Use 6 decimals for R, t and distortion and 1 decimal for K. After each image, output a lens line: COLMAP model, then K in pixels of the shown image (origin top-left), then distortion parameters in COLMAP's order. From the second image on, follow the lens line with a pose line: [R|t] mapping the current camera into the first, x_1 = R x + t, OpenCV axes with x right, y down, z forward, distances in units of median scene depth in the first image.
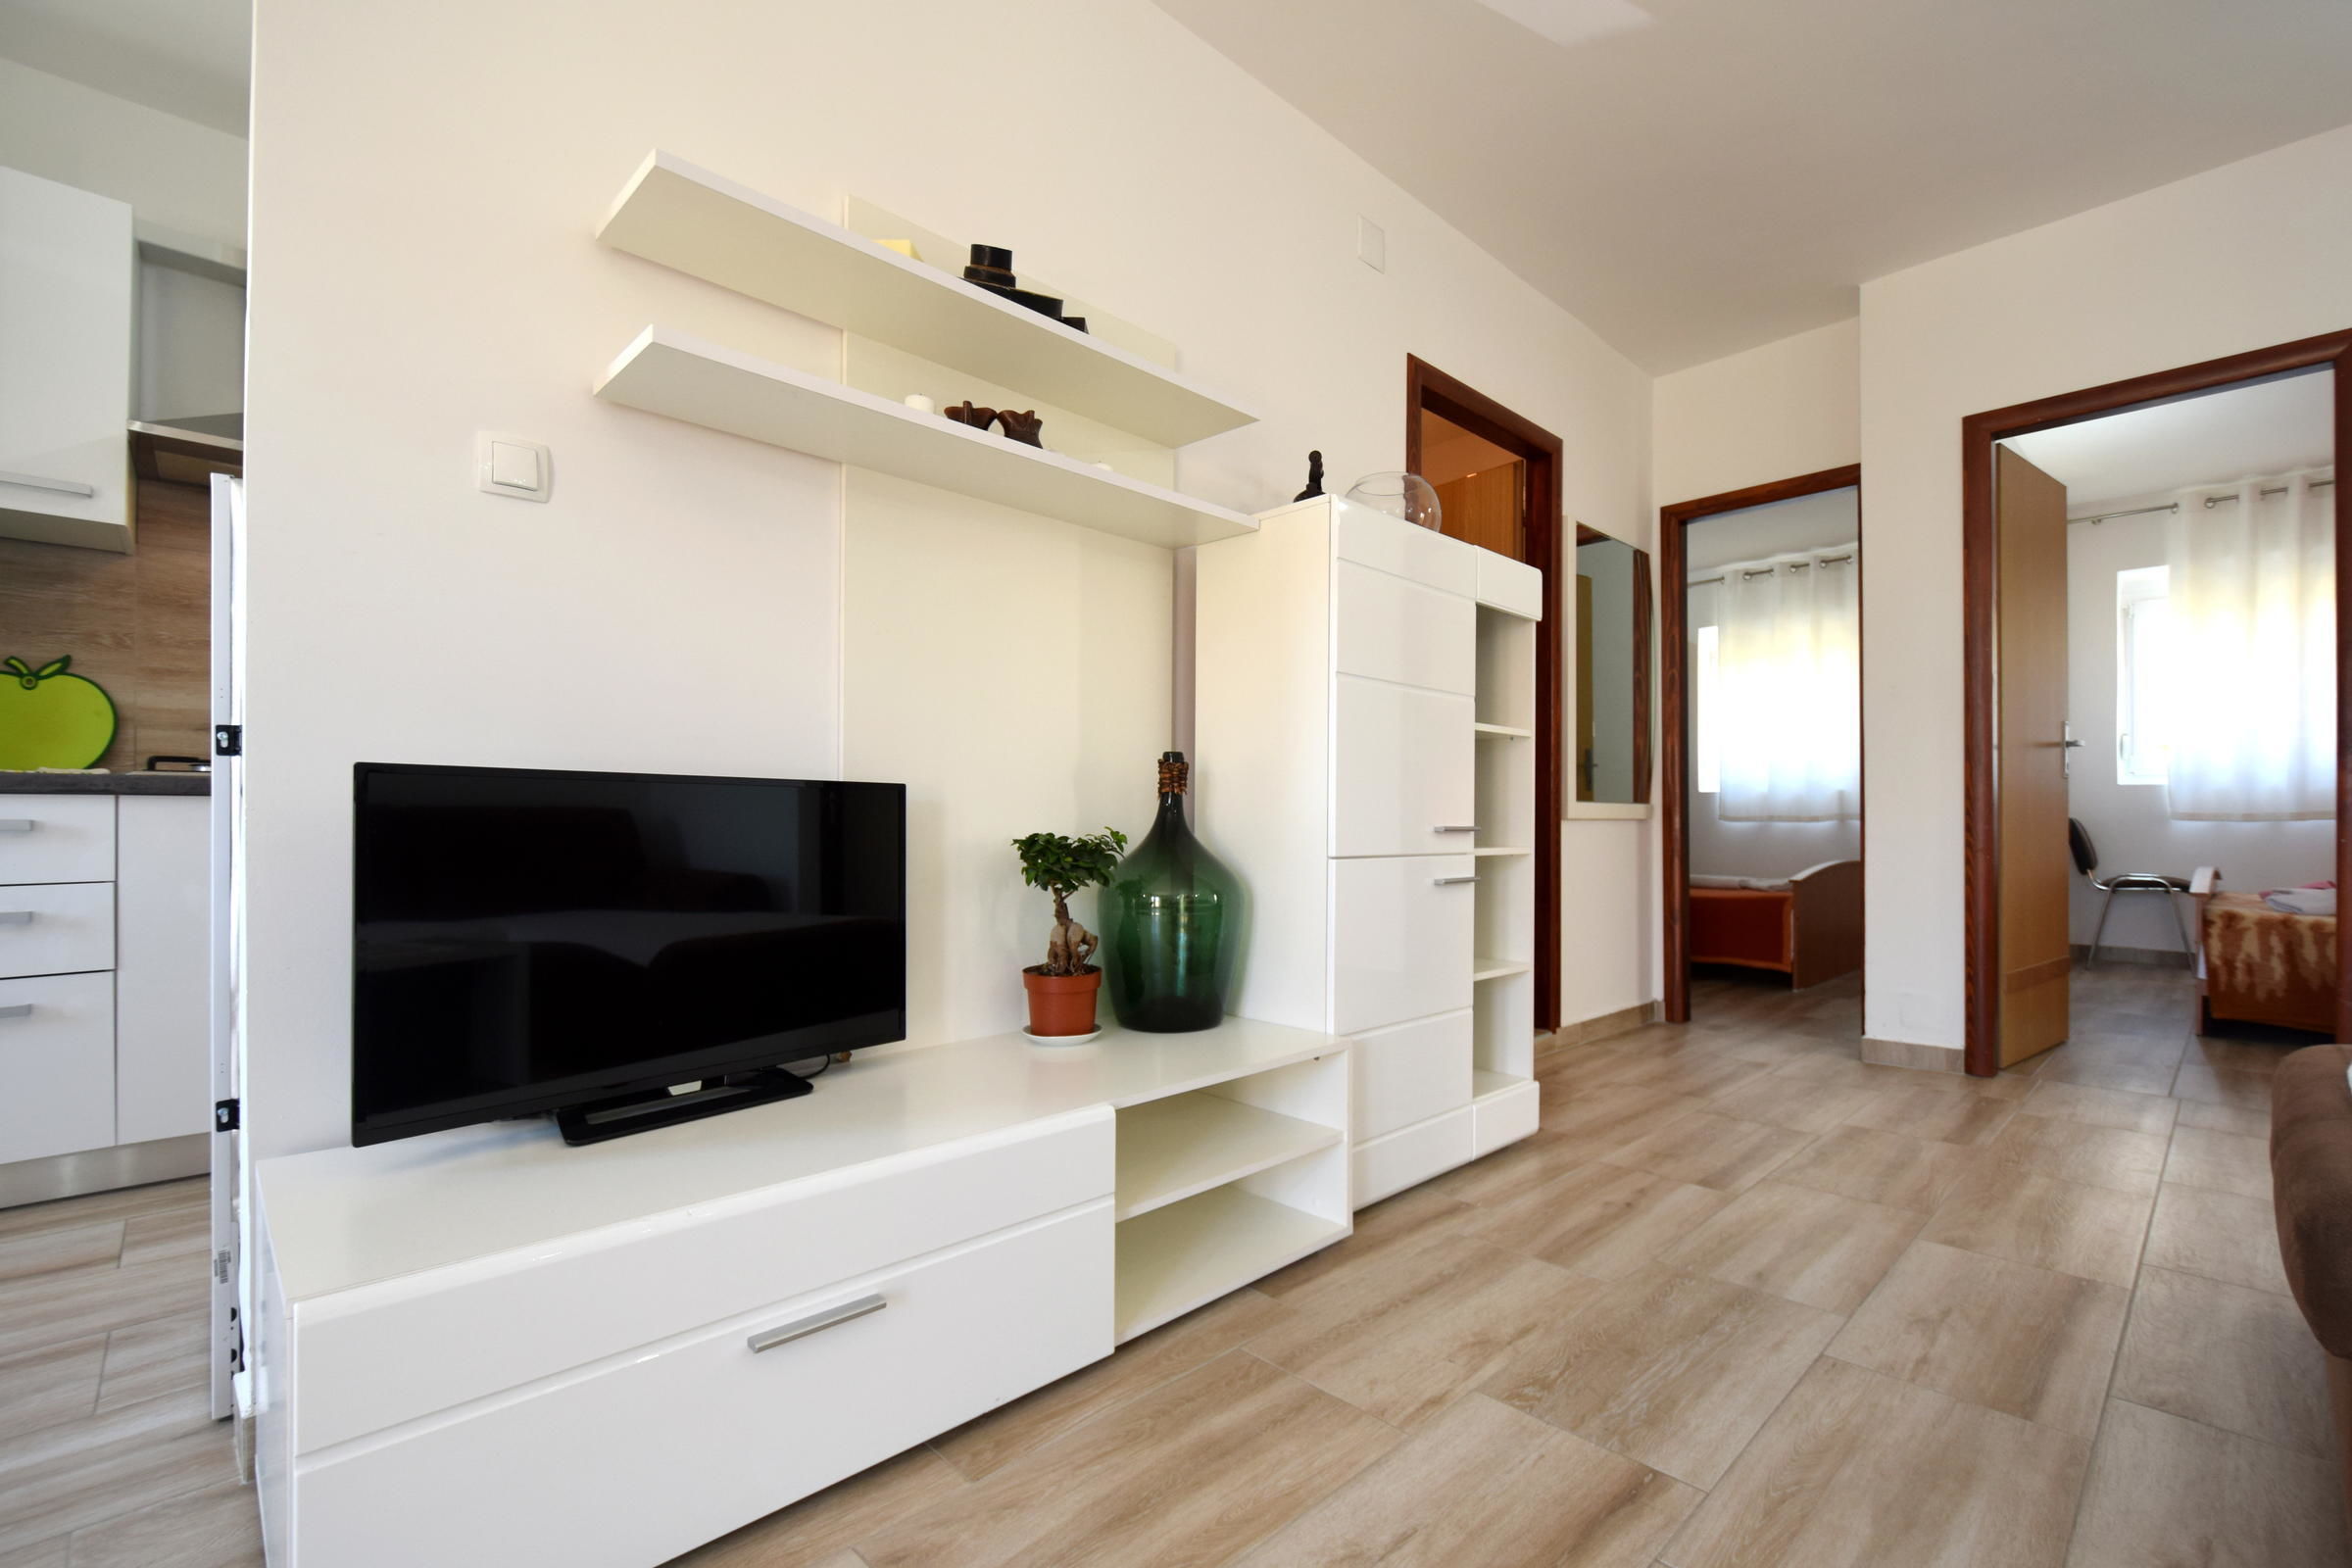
lens RADIAL K [[1020.4, 0, 1184.1], [0, 1020.4, 816.1], [0, 0, 1]] dist [0.008471, -0.006801]
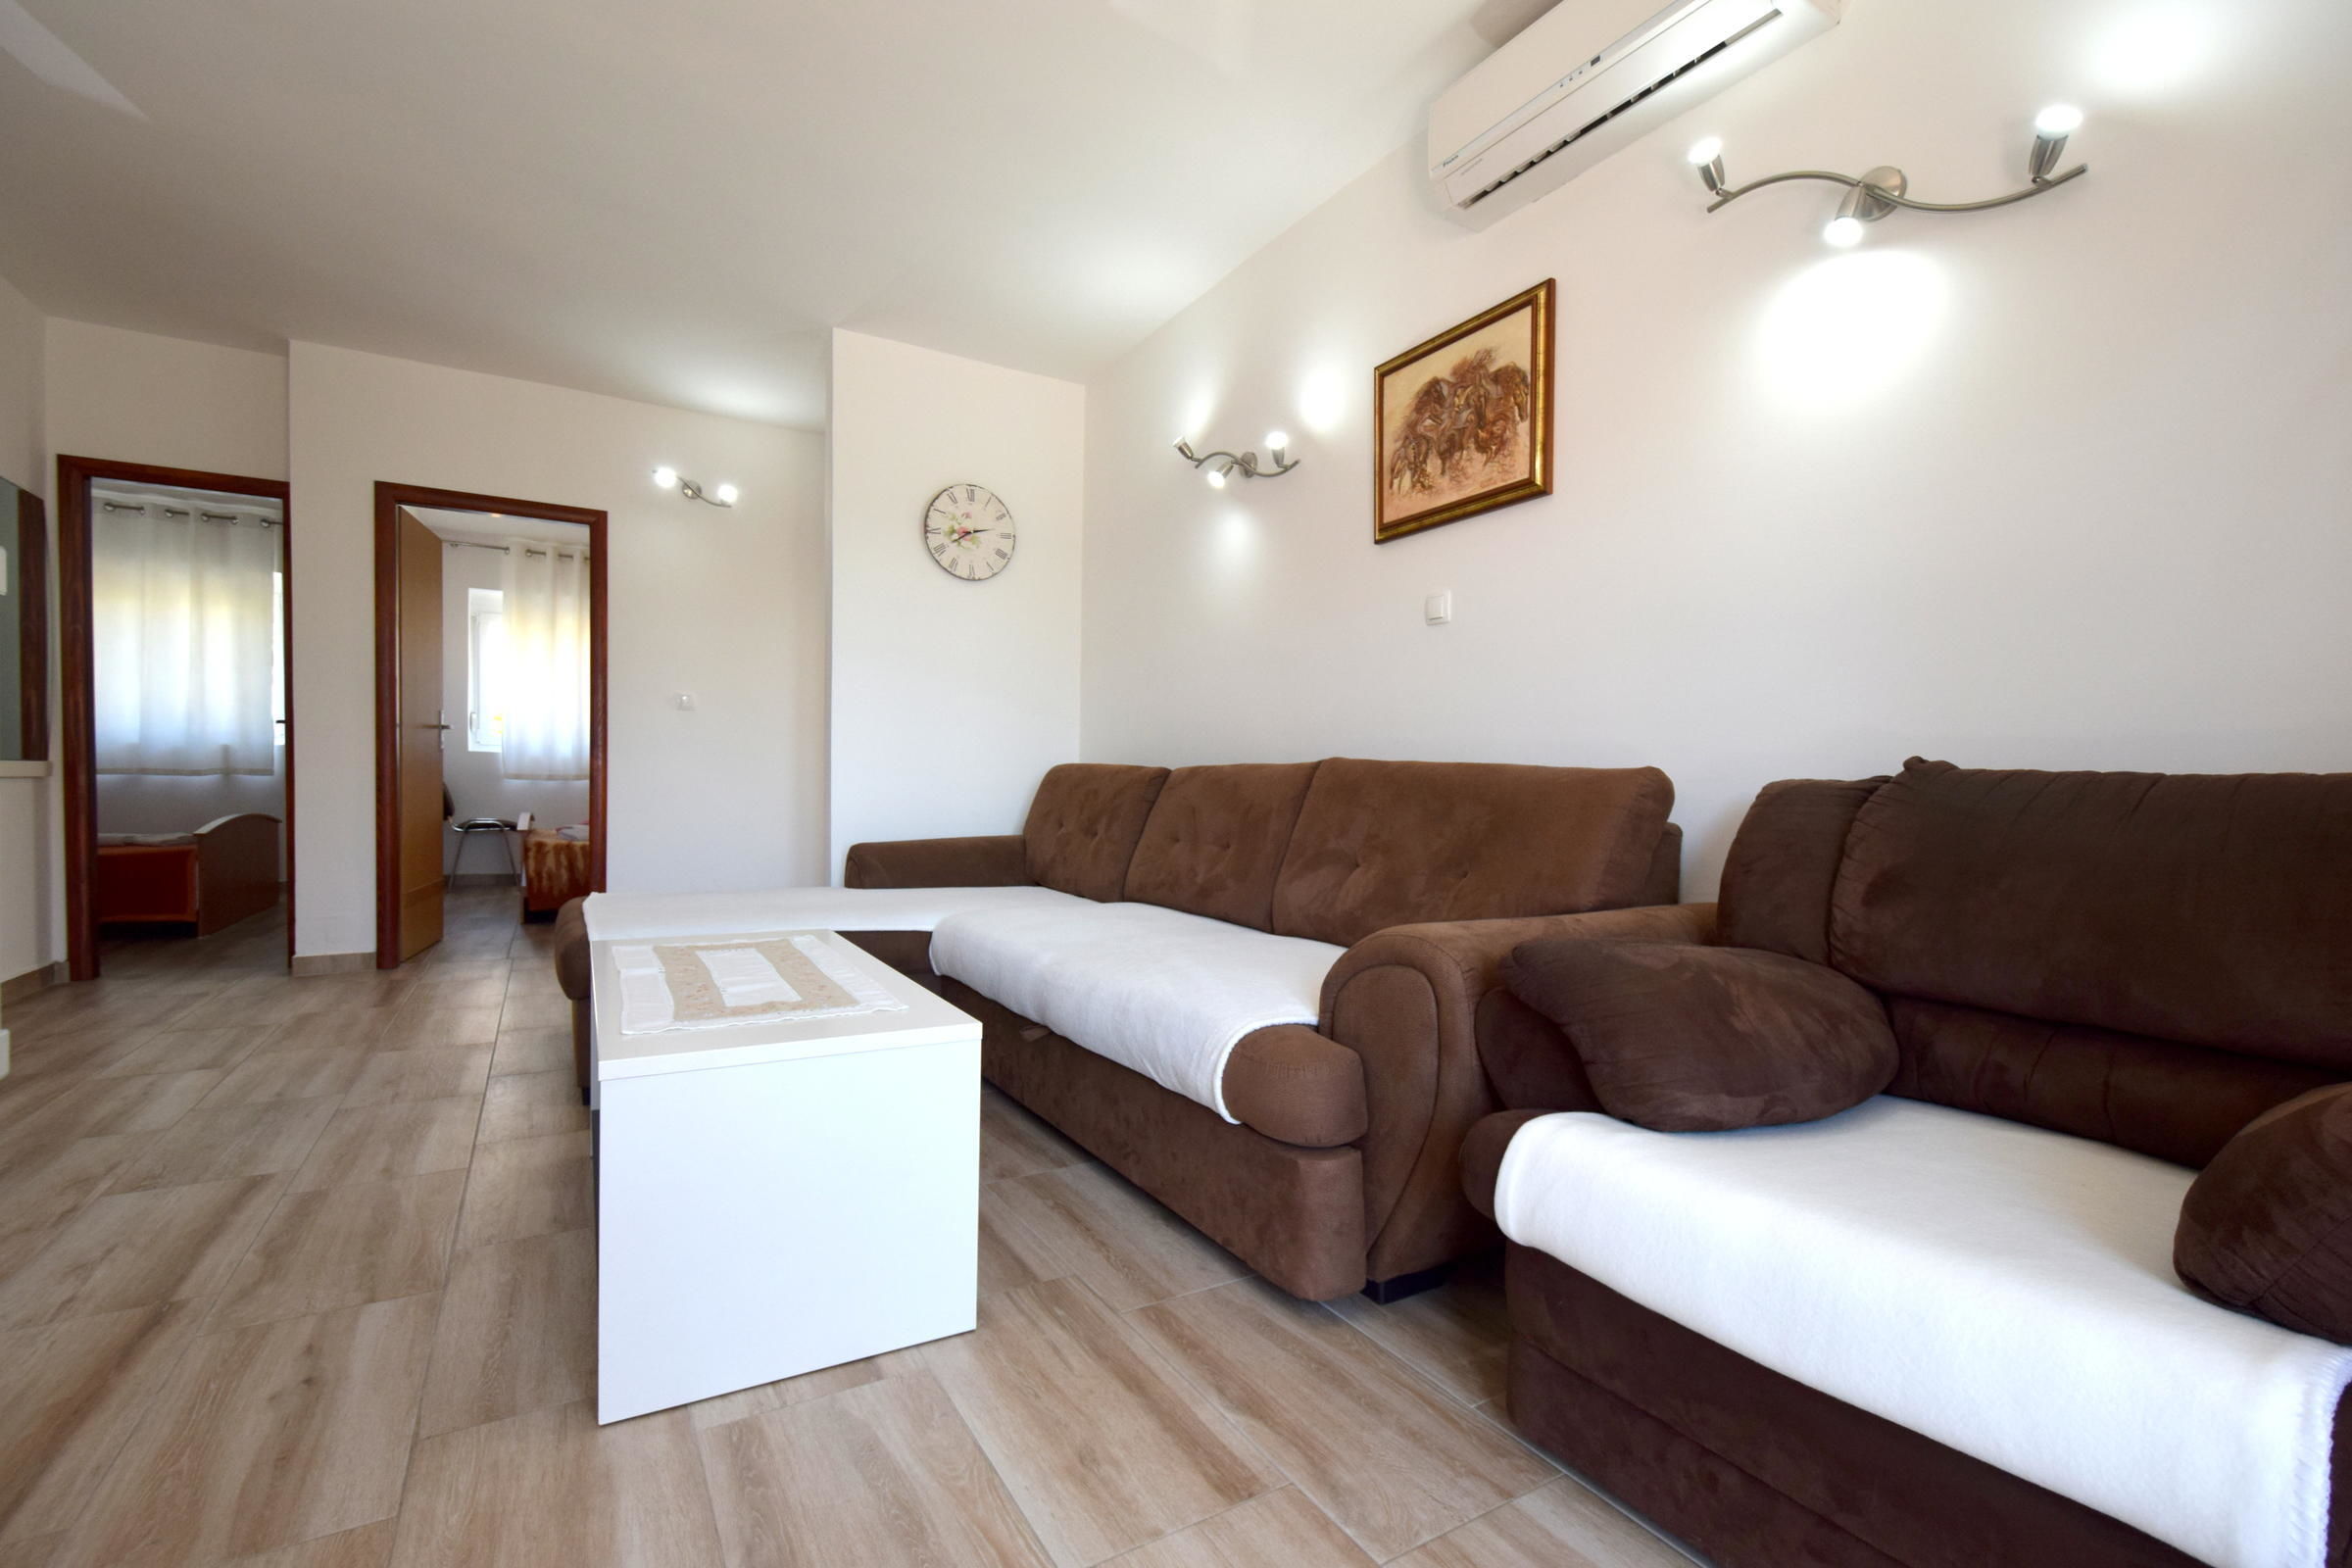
lens RADIAL K [[1031.9, 0, 1184.1], [0, 1031.9, 816.7], [0, 0, 1]] dist [0.009824, -0.007573]
pose [[0.215623, -0.026444, 0.976118, -0.429392], [-0.023669, 0.999198, 0.032298, -0.025802], [-0.976190, -0.030068, 0.214825, -0.421025]]
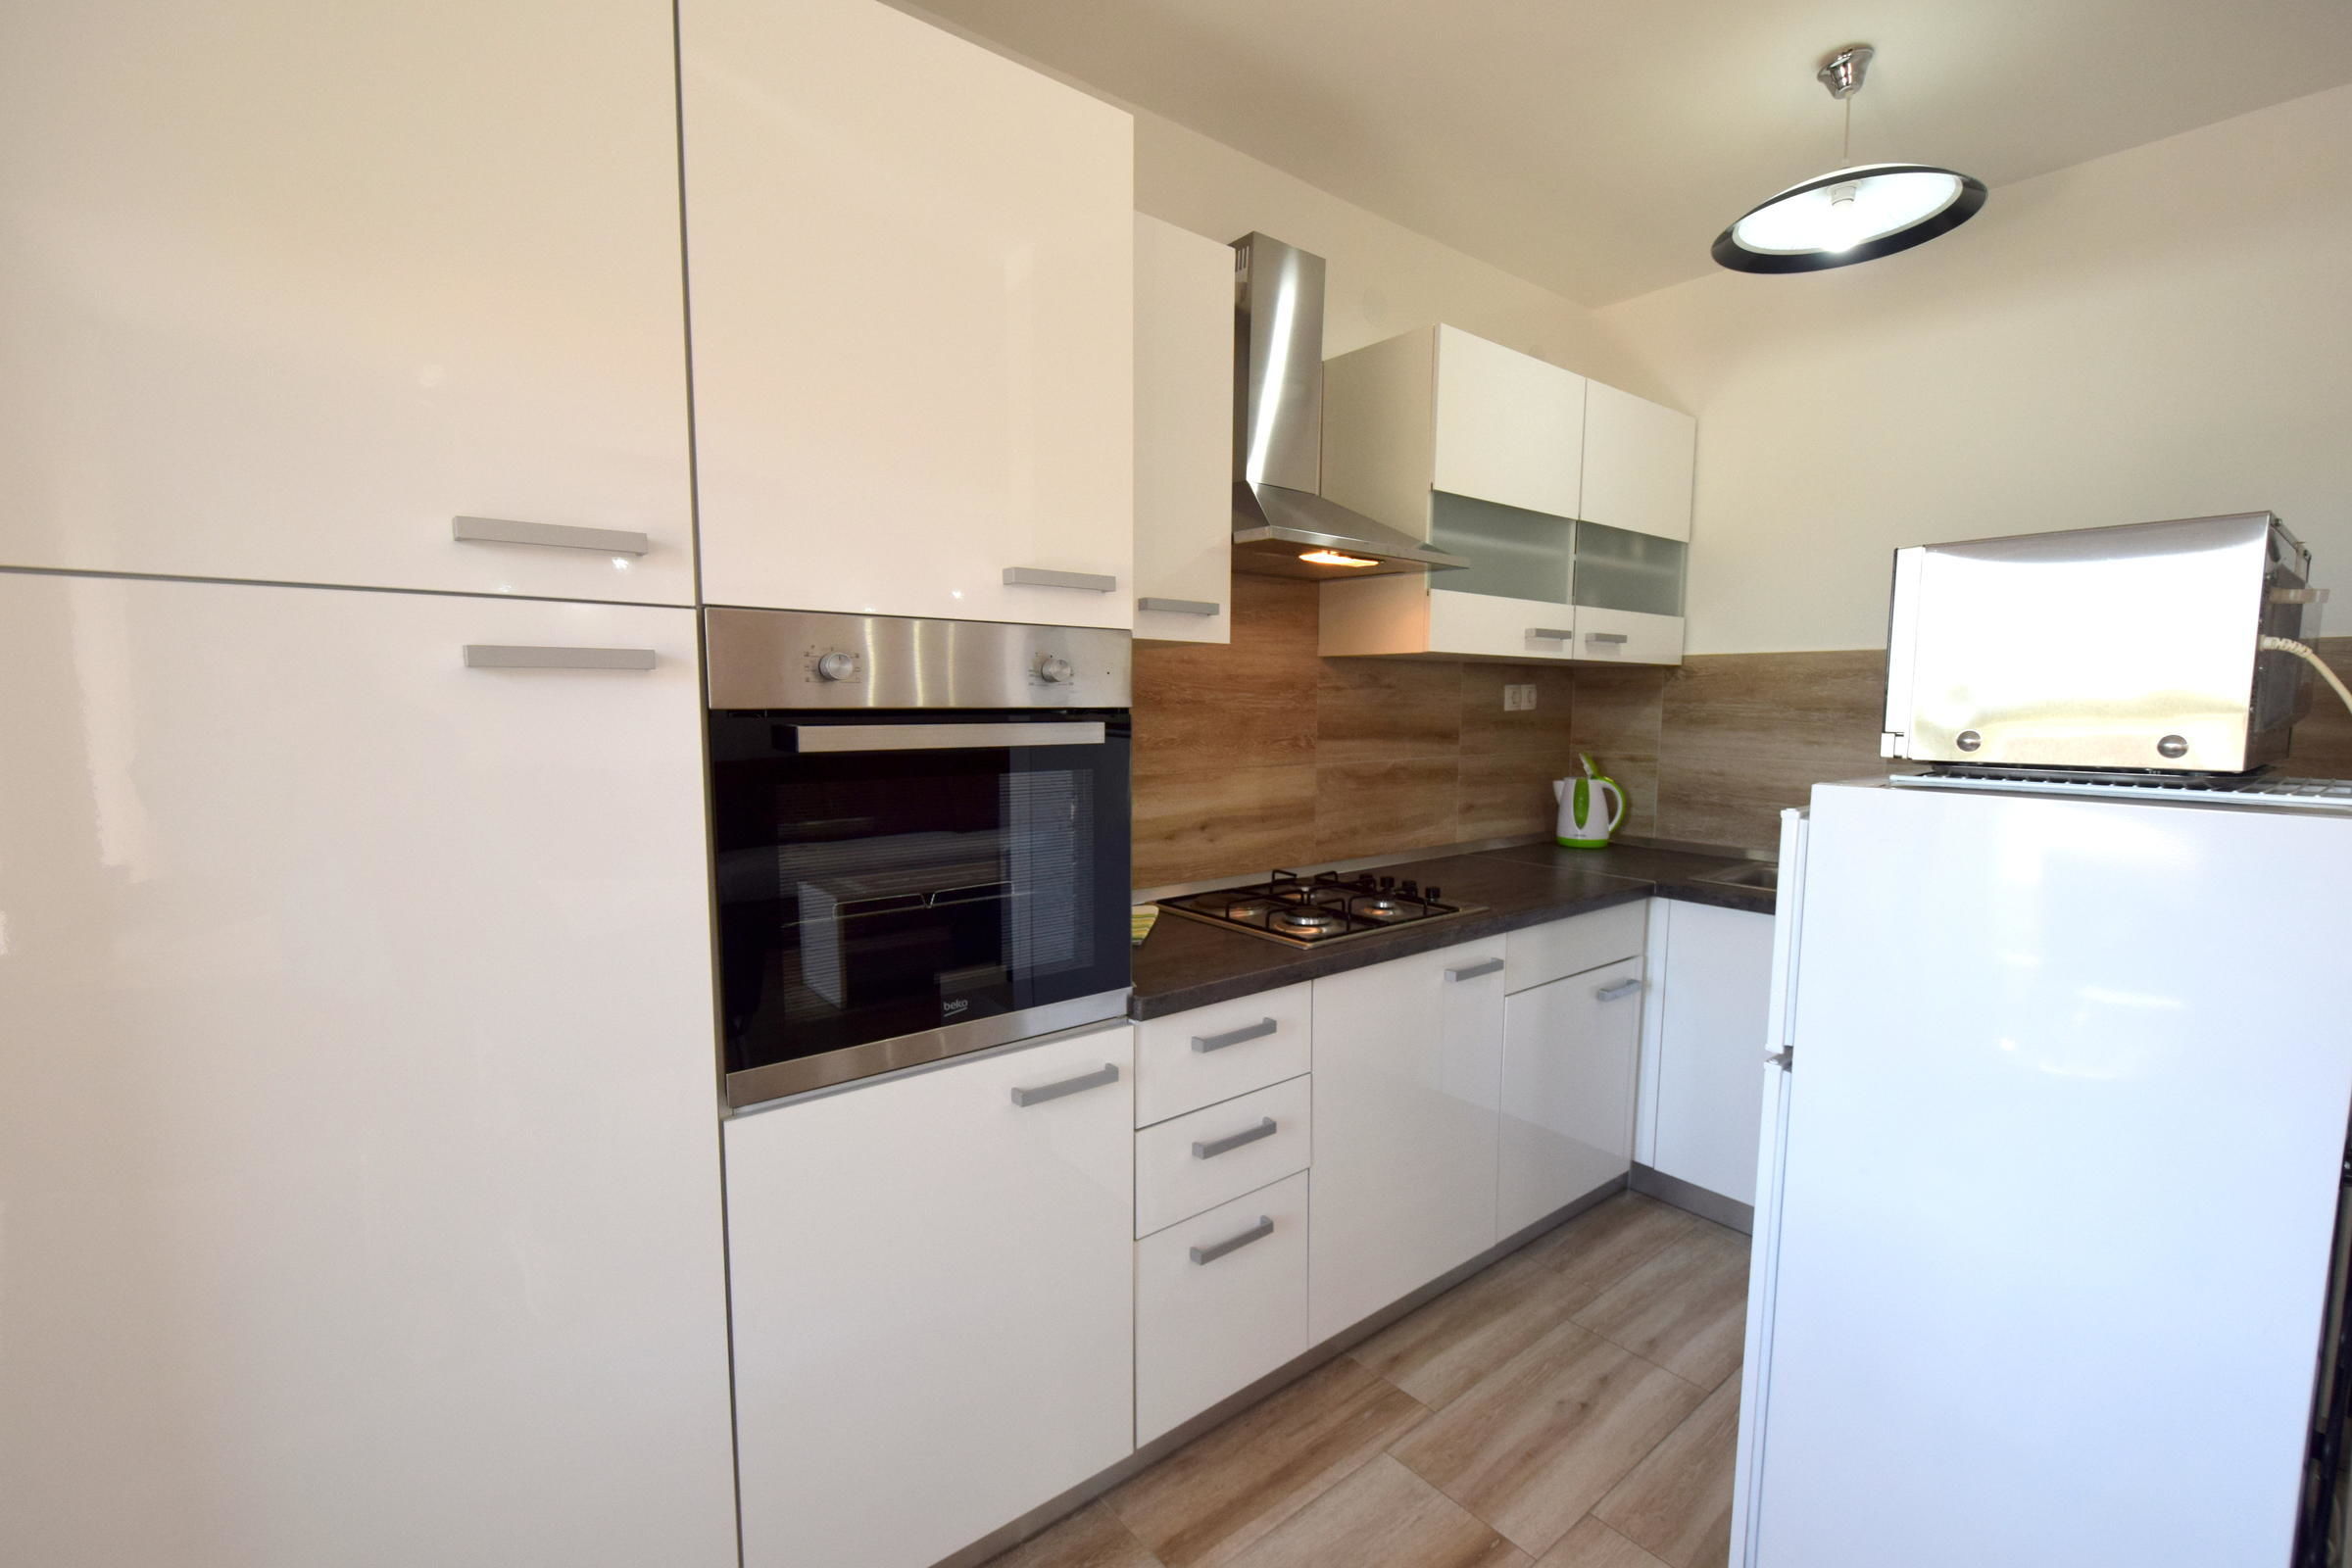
lens RADIAL K [[1020.4, 0, 1184.1], [0, 1020.4, 816.1], [0, 0, 1]] dist [0.008471, -0.006801]
pose [[0.996707, 0.013214, -0.080008, -0.904652], [-0.003395, 0.992569, 0.121639, -0.220952], [0.081021, -0.120967, 0.989345, 0.113344]]
